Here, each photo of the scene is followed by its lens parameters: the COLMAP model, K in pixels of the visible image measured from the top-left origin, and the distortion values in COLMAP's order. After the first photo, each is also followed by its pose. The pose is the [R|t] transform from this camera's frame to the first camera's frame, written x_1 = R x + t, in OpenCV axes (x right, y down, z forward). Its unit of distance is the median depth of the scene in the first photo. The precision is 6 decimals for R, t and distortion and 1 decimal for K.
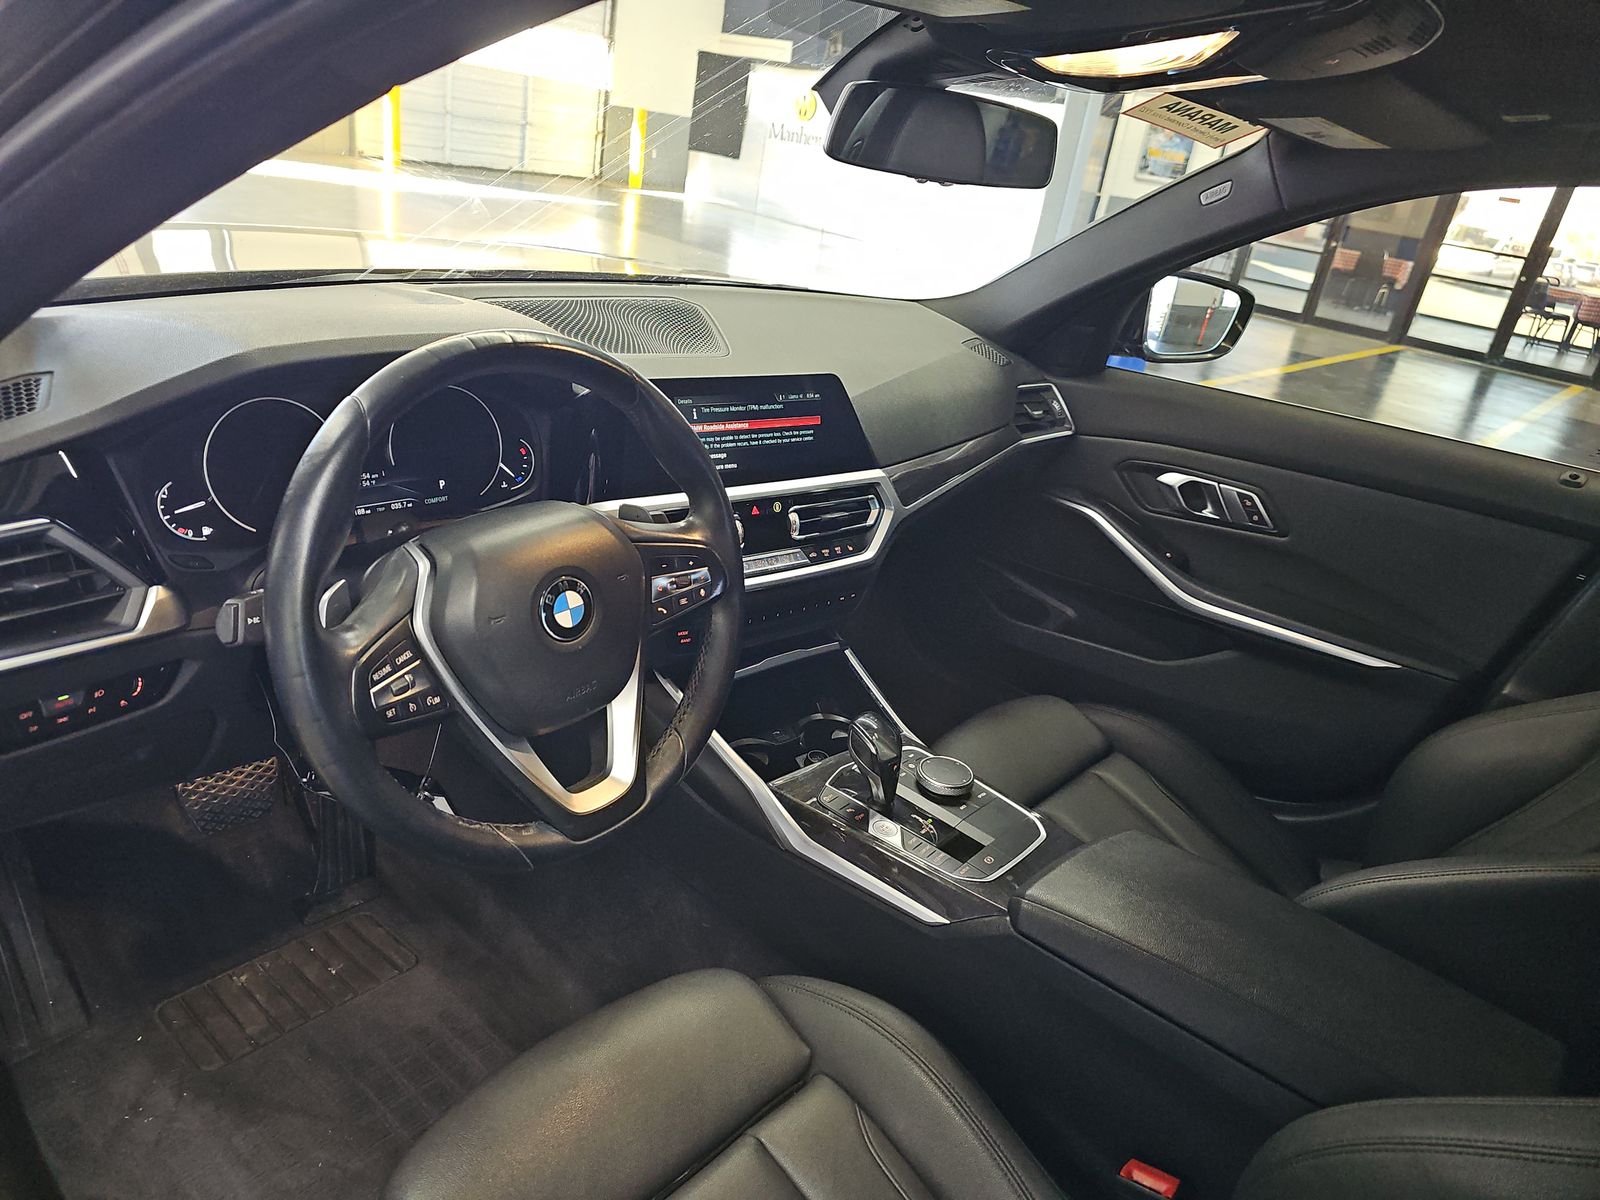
lens RADIAL K [[1055.9, 0, 808.7], [0, 1055.9, 593.3], [0, 0, 1]] dist [0.024554, -0.009840]
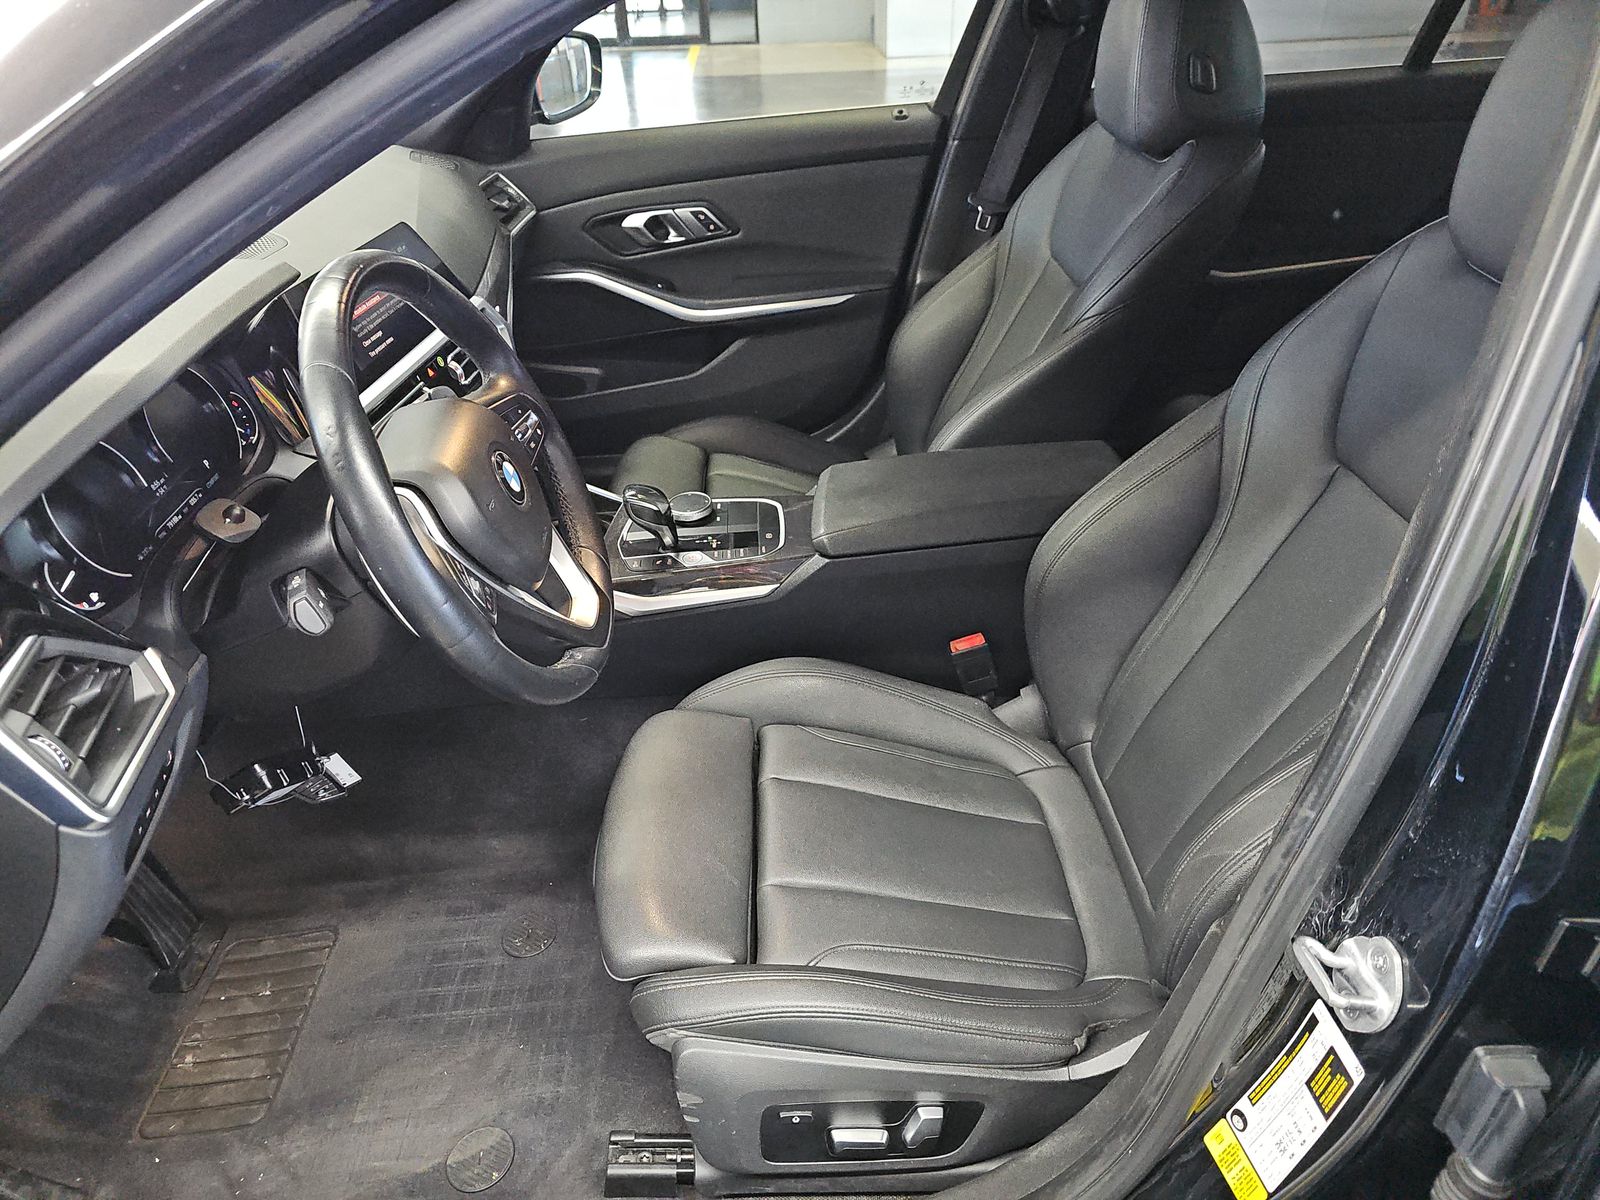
lens RADIAL K [[1055.9, 0, 804.9], [0, 1055.9, 614.8], [0, 0, 1]] dist [0.024554, -0.009840]
pose [[0.702409, -0.525751, 0.479799, -0.377059], [0.407181, 0.849701, 0.334980, -0.067192], [-0.583802, -0.039928, 0.810914, -0.072069]]
